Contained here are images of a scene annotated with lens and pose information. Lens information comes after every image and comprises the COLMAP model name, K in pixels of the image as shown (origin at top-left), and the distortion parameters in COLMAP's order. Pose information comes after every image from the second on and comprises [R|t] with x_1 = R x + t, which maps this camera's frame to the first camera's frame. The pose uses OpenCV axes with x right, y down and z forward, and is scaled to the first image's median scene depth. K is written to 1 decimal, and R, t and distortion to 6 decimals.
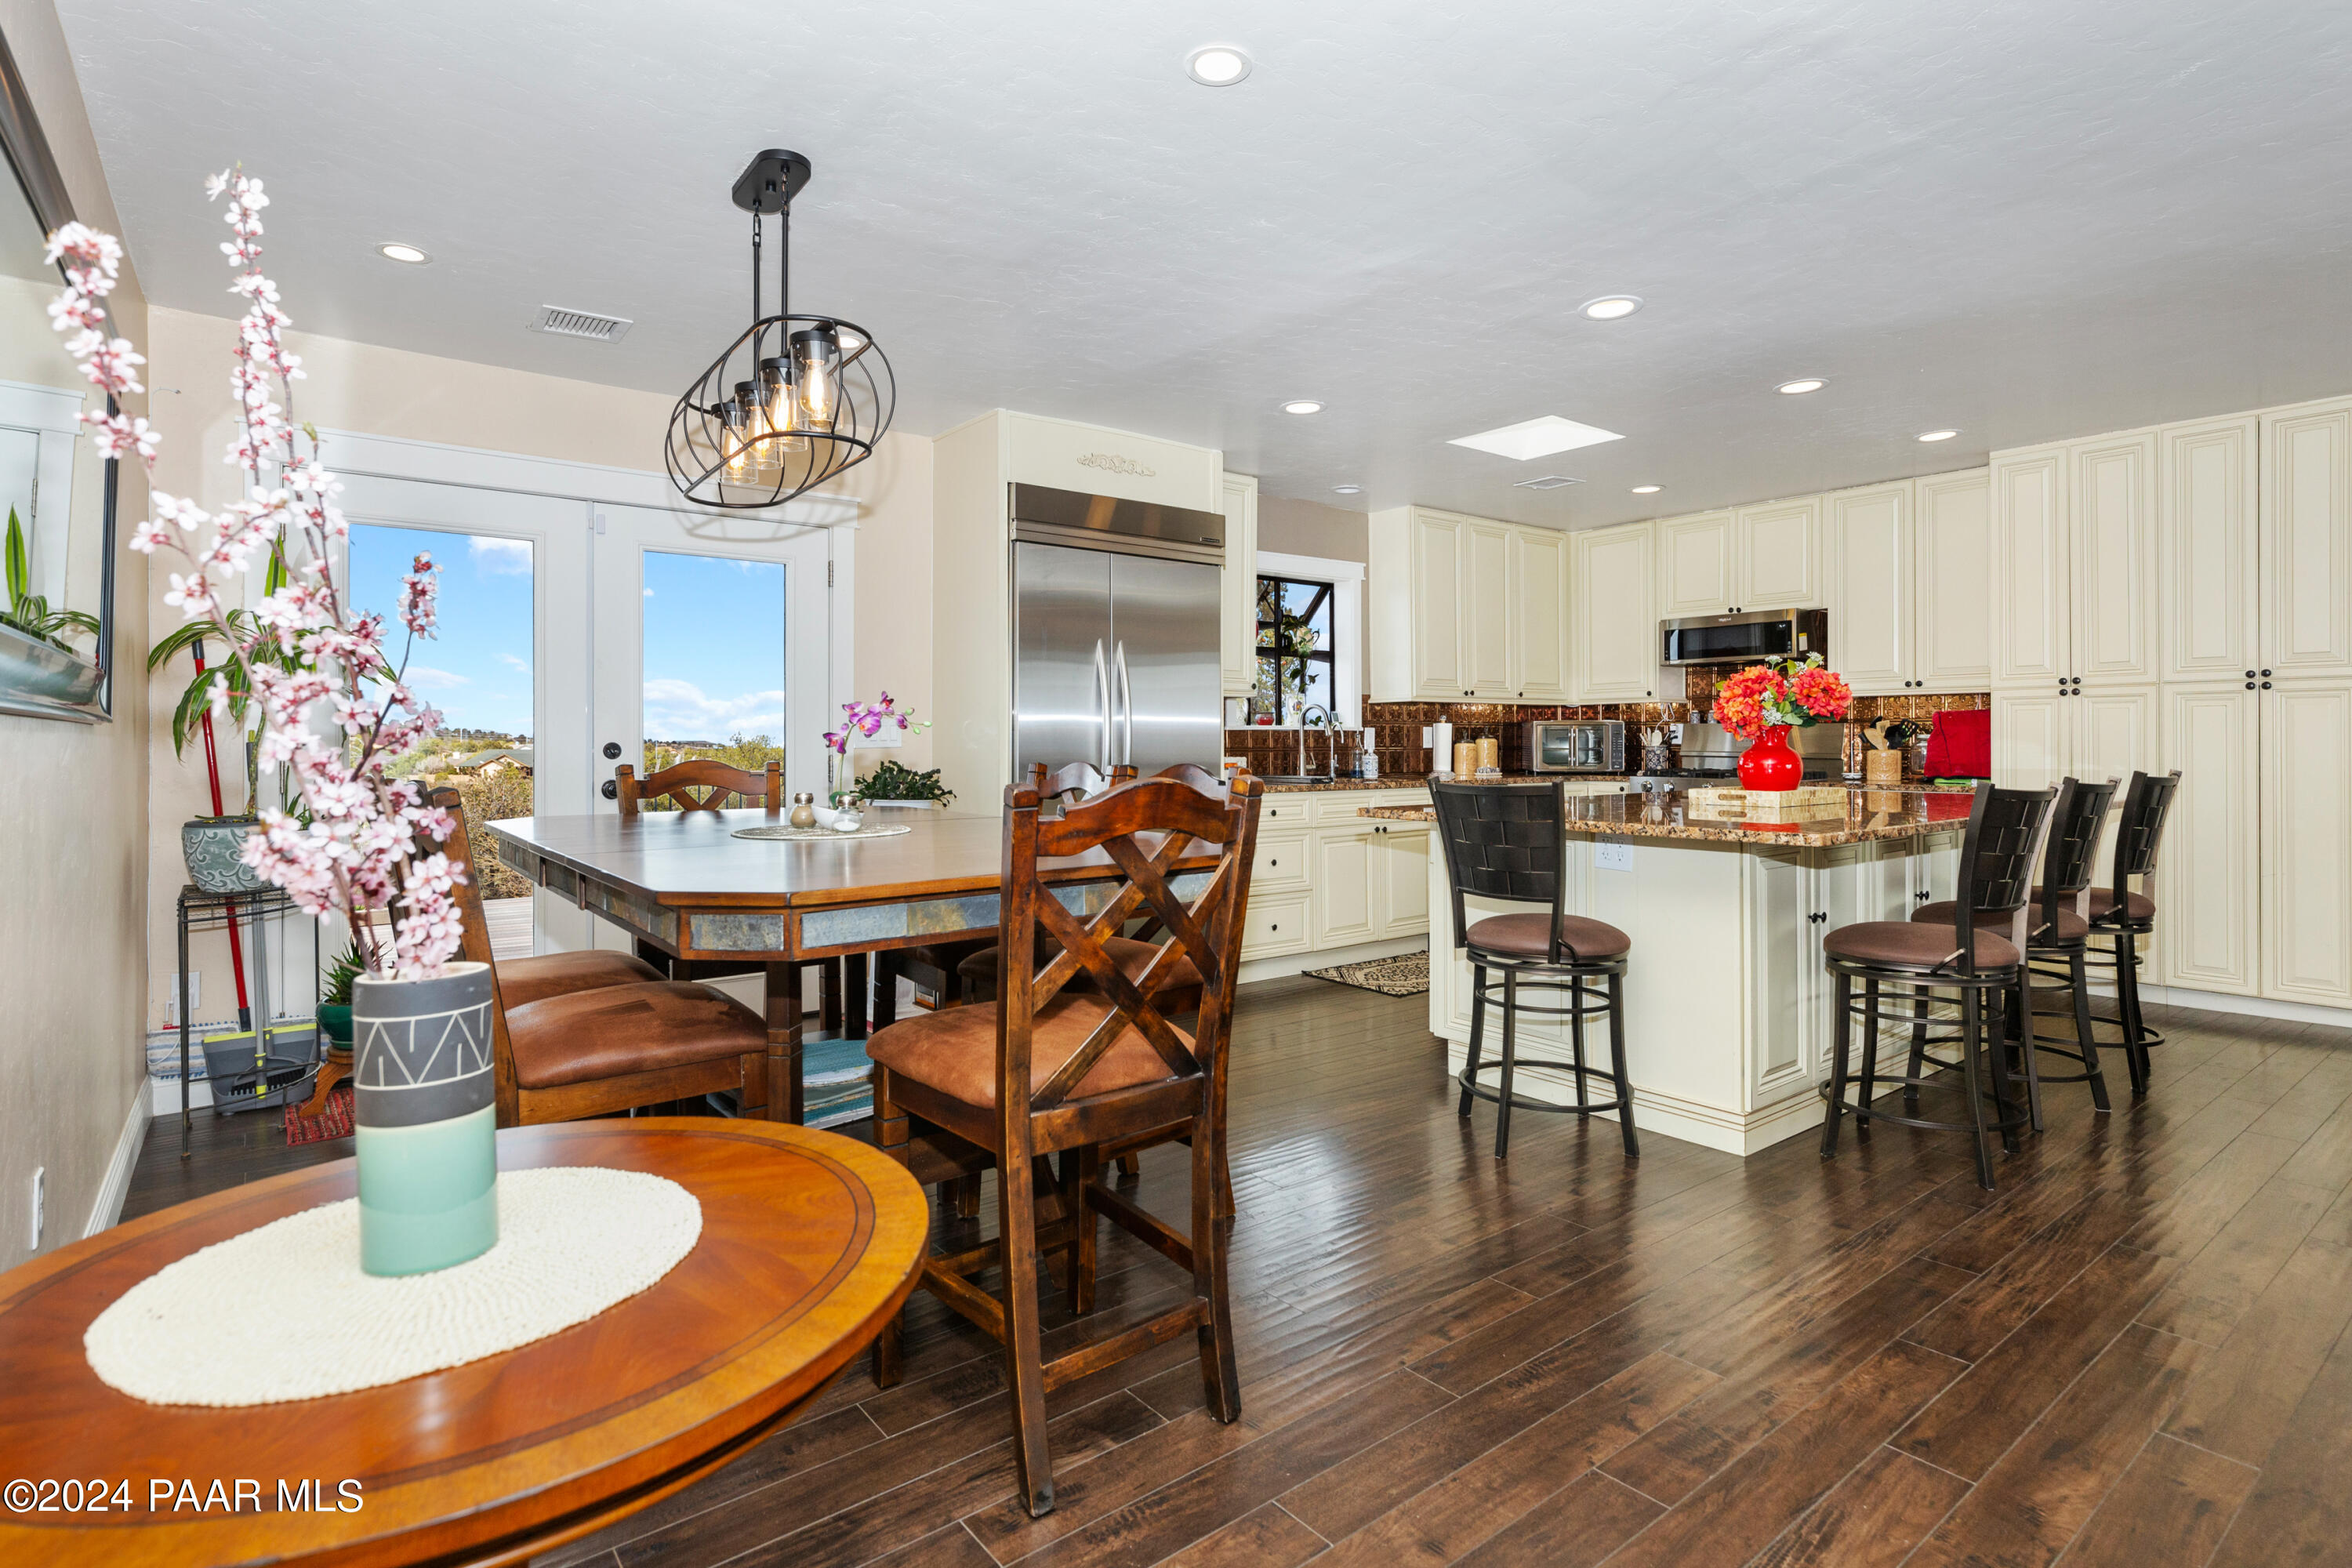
lens RADIAL K [[1158.6, 0, 1173.8], [0, 1158.6, 741.4], [0, 0, 1]] dist [-0.000025, -0.000304]
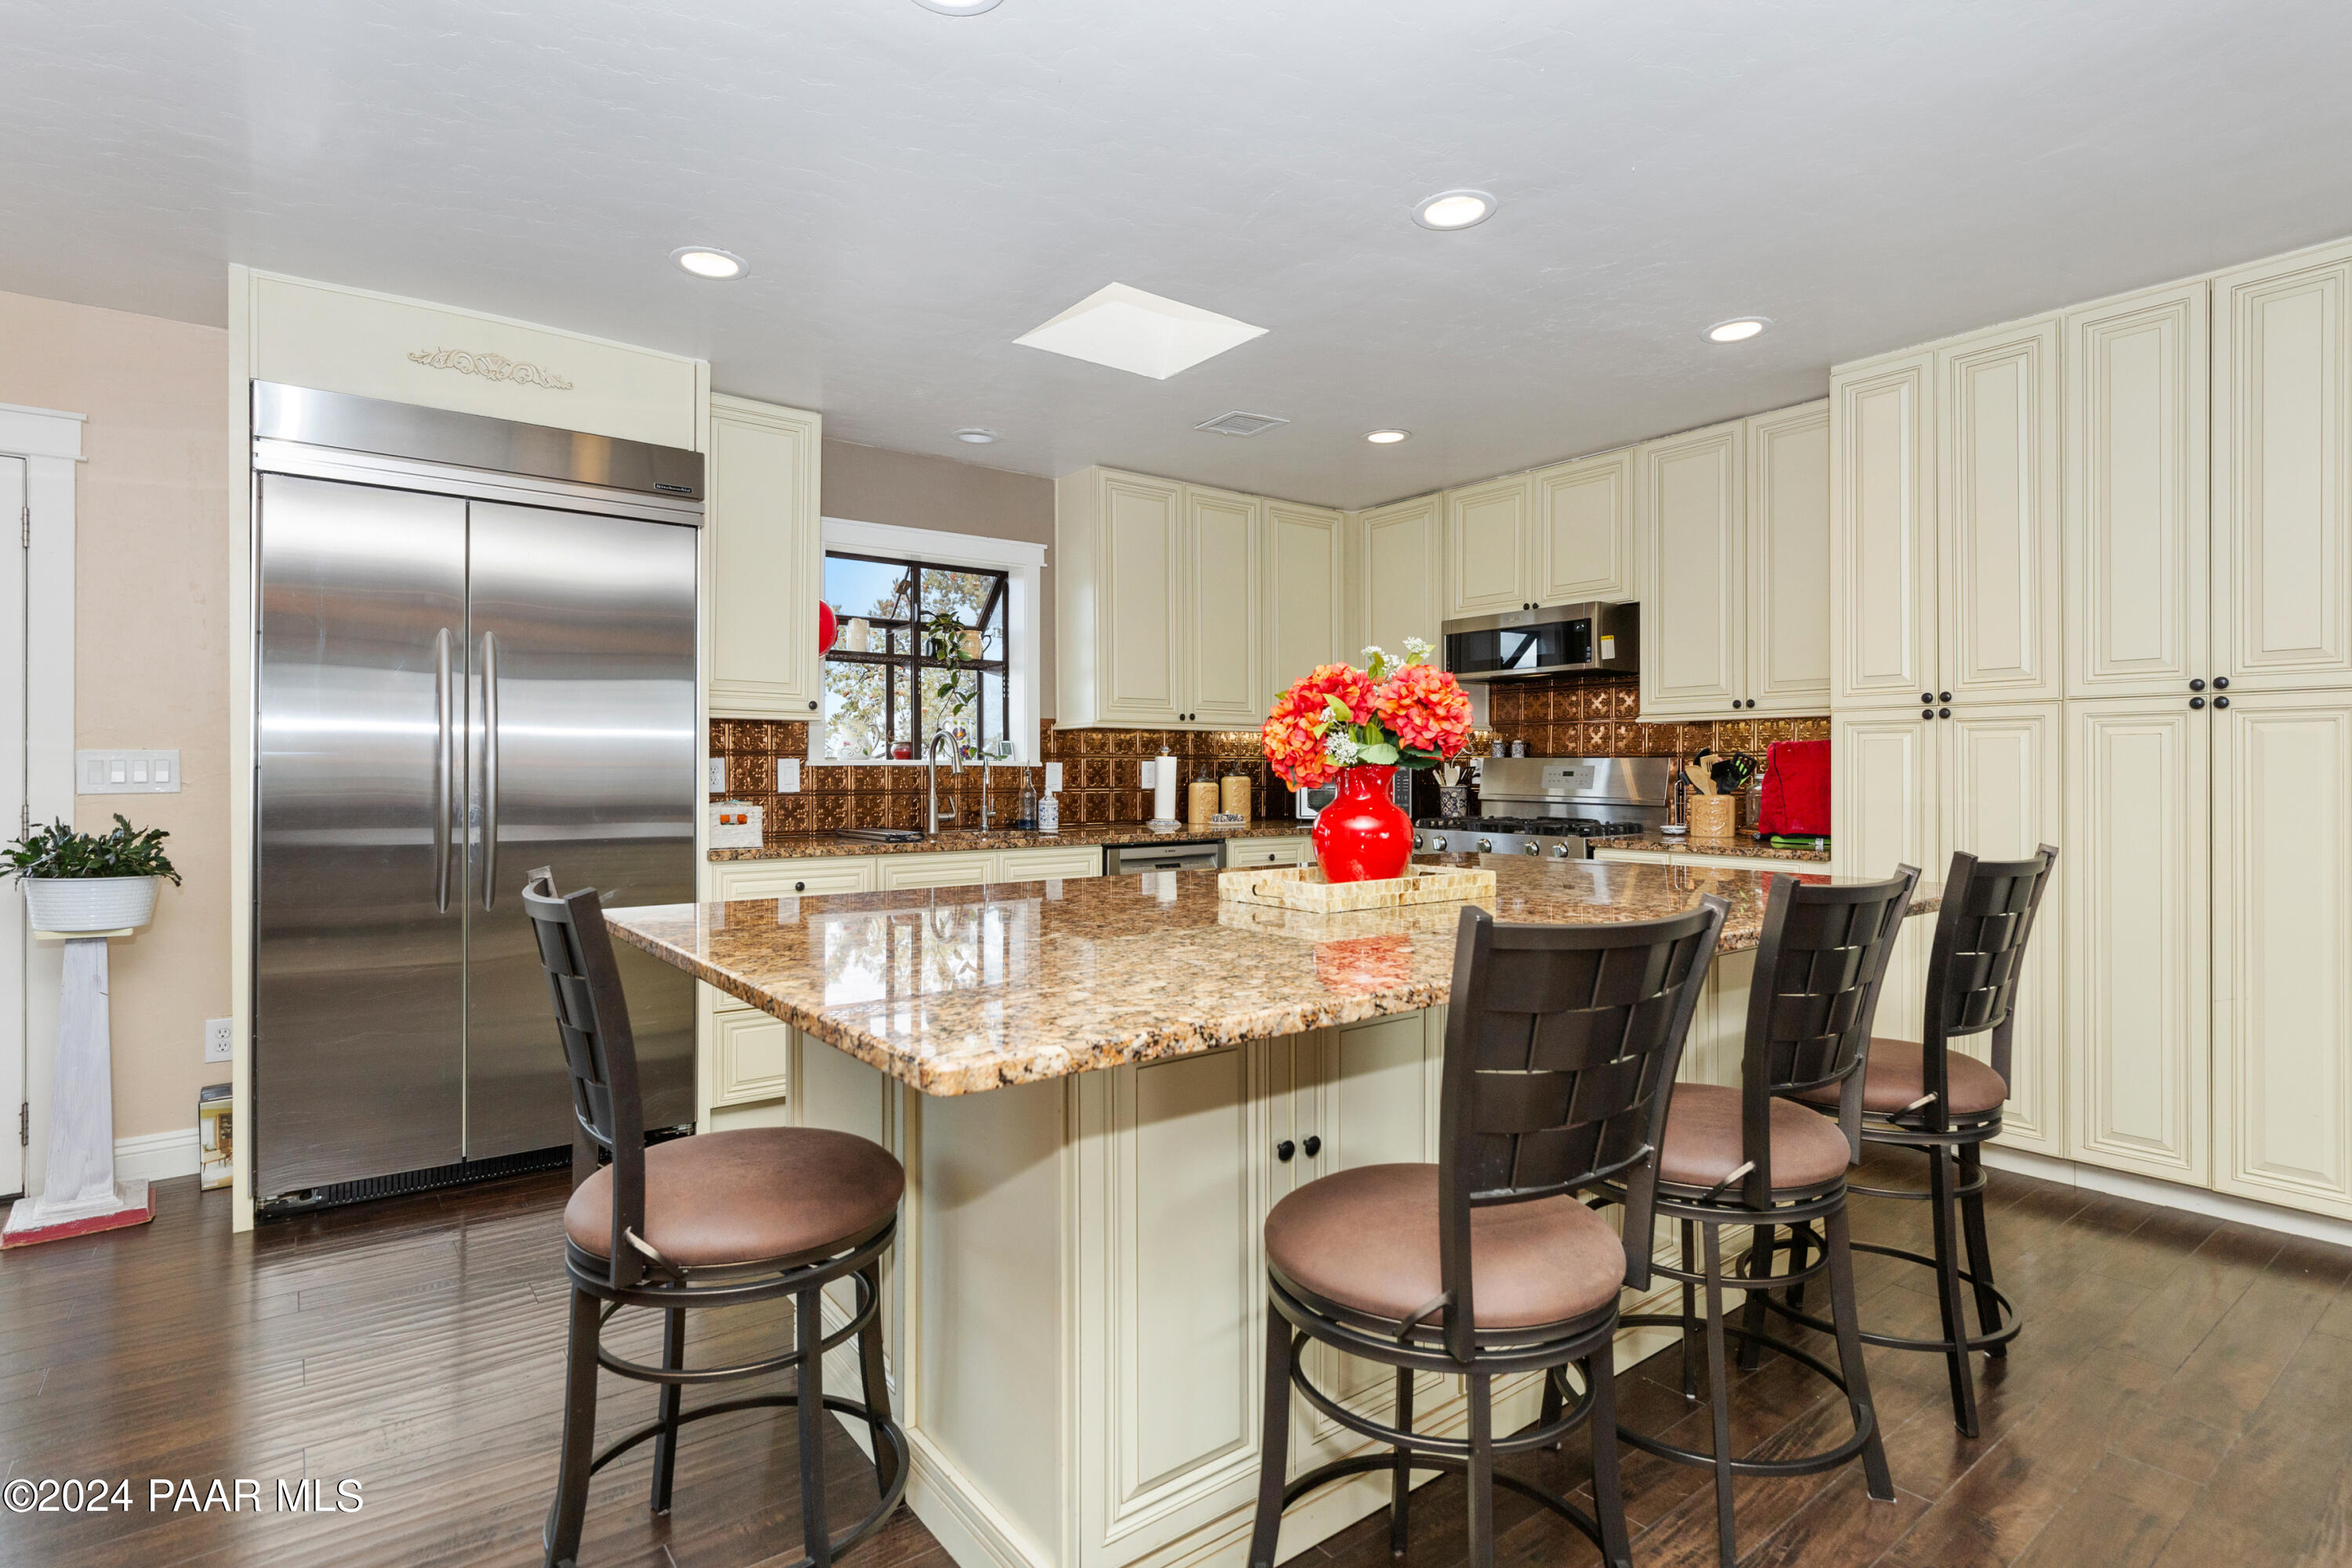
lens RADIAL K [[1150.4, 0, 1180.6], [0, 1150.4, 771.5], [0, 0, 1]] dist [0.000203, 0.000201]
pose [[0.999997, 0.002069, 0.001135, 0.276795], [-0.002070, 0.999998, 0.000598, -0.007170], [-0.001133, -0.000600, 0.999999, 0.274734]]
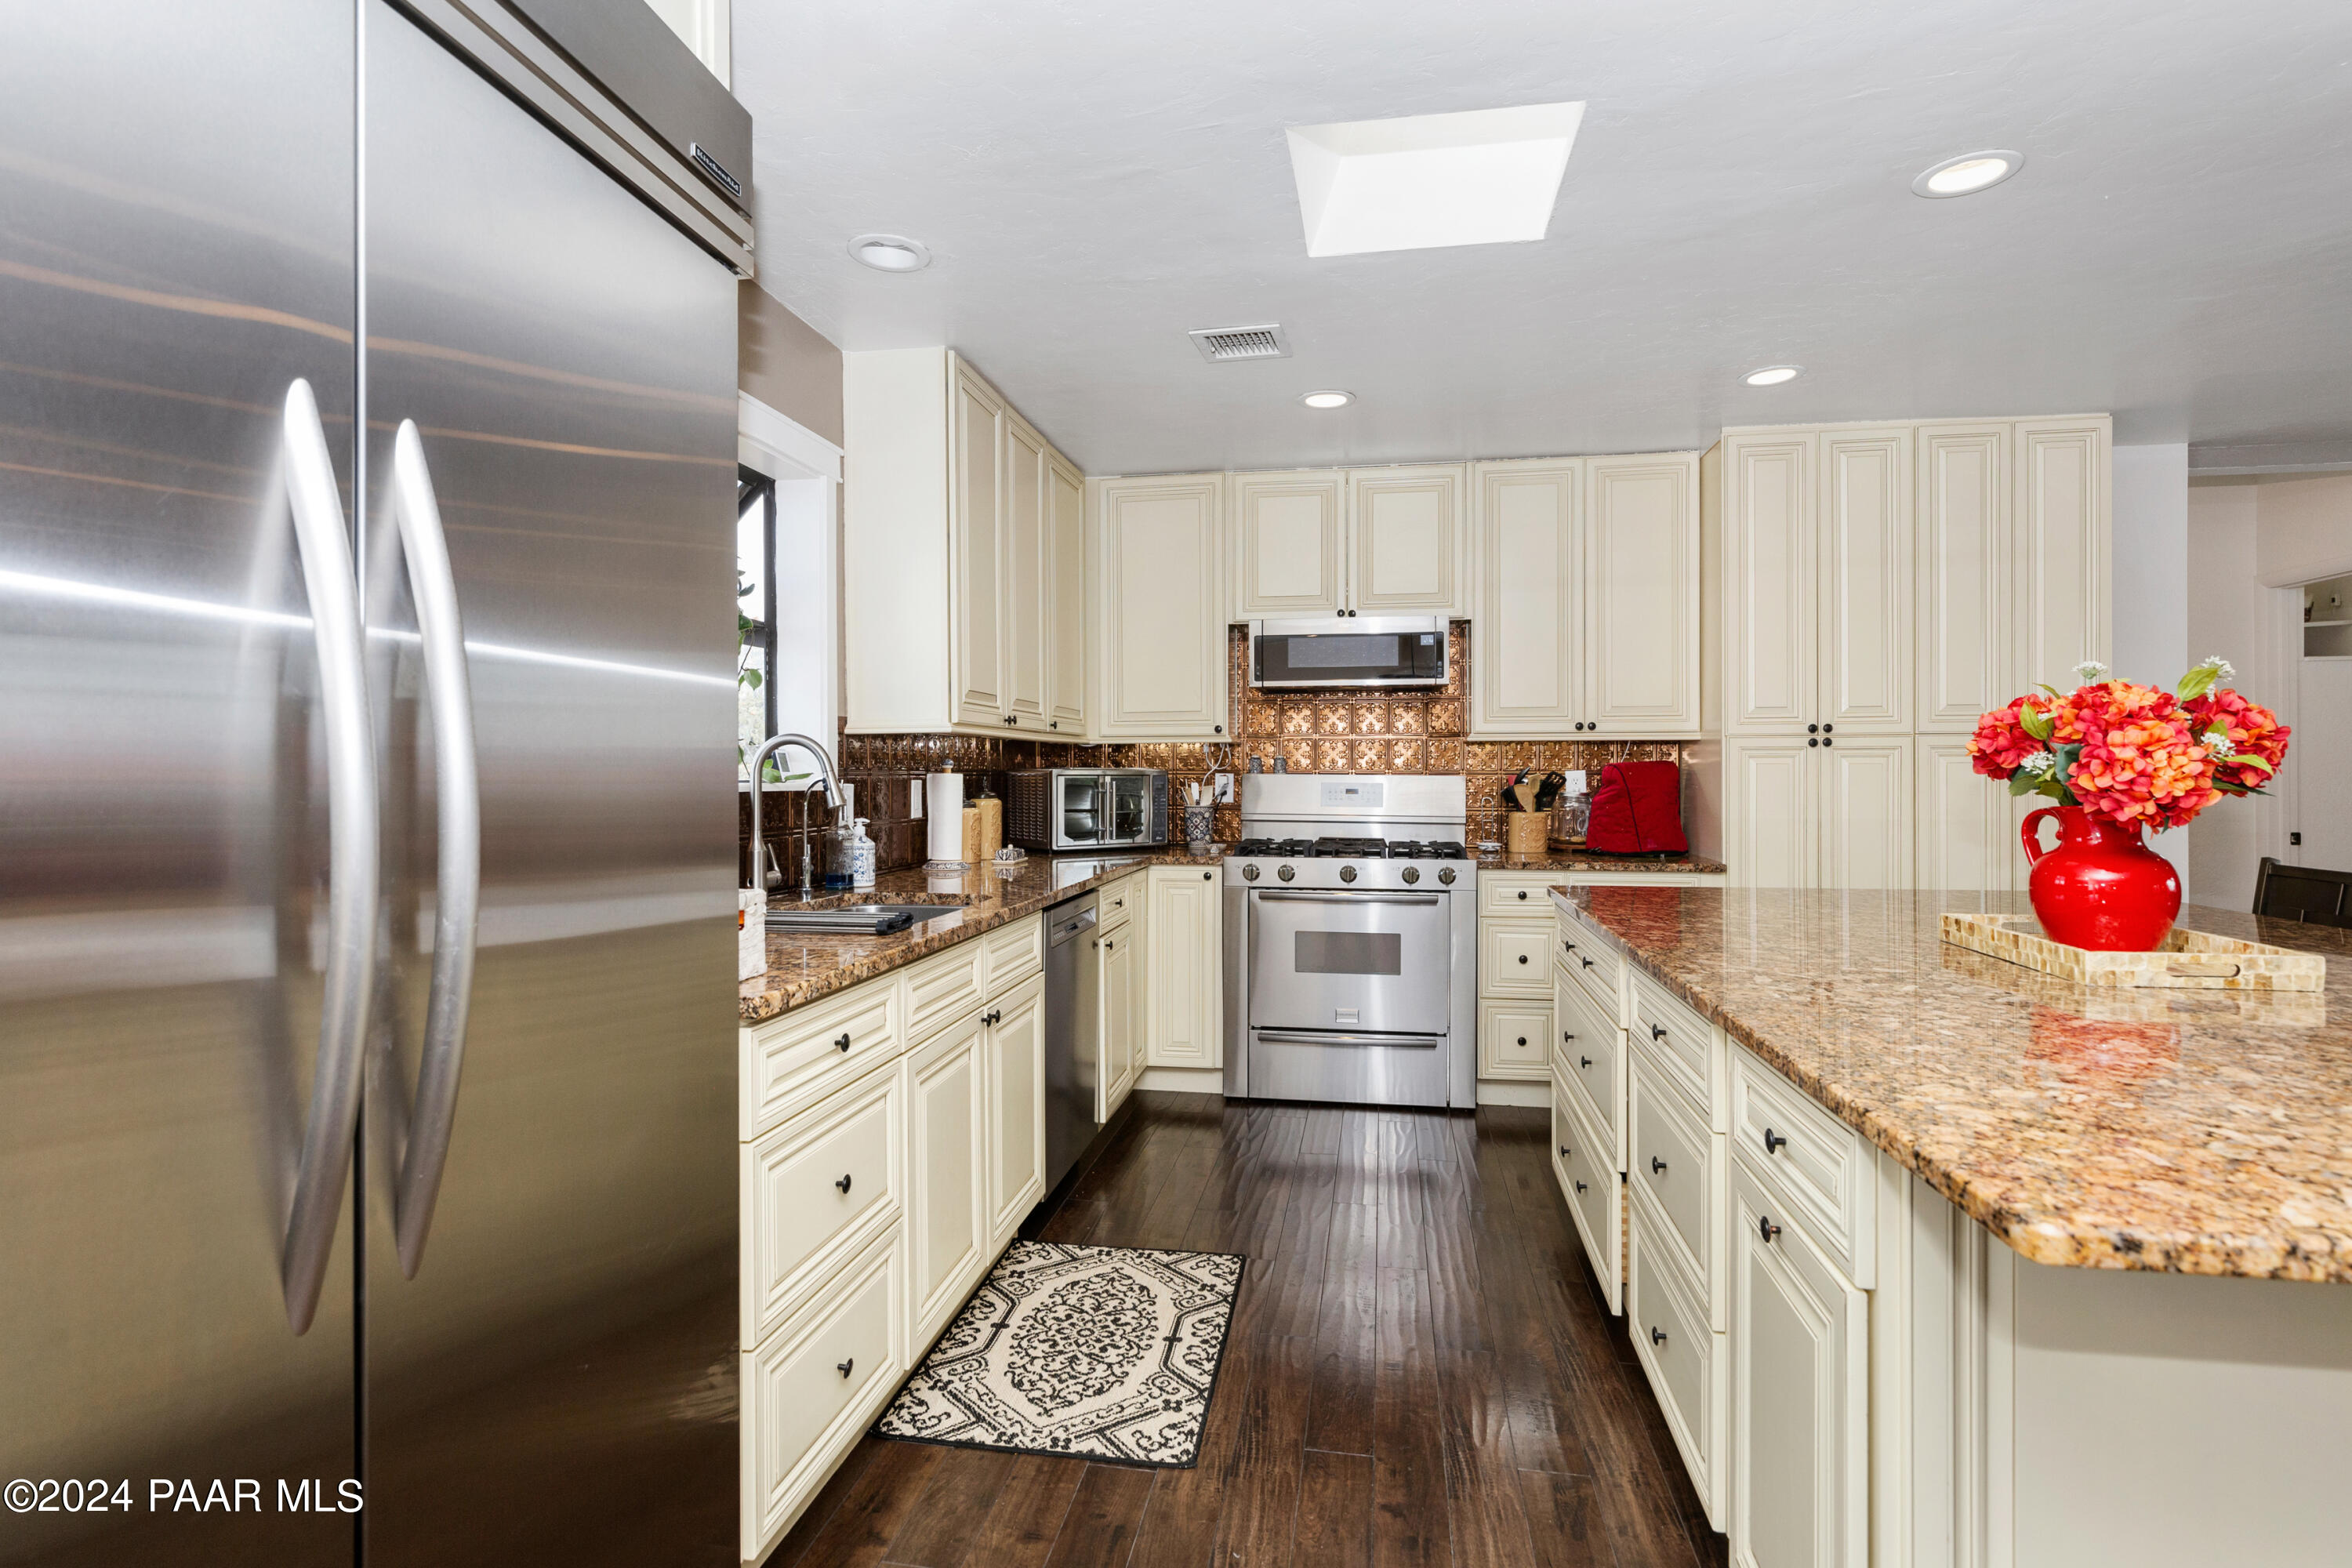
lens RADIAL K [[1158.6, 0, 1173.8], [0, 1158.6, 741.4], [0, 0, 1]] dist [-0.000025, -0.000304]
pose [[0.734847, 0.019187, 0.677961, -0.069159], [-0.000366, 0.999611, -0.027894, -0.017690], [-0.678232, 0.020249, 0.734568, 0.601448]]
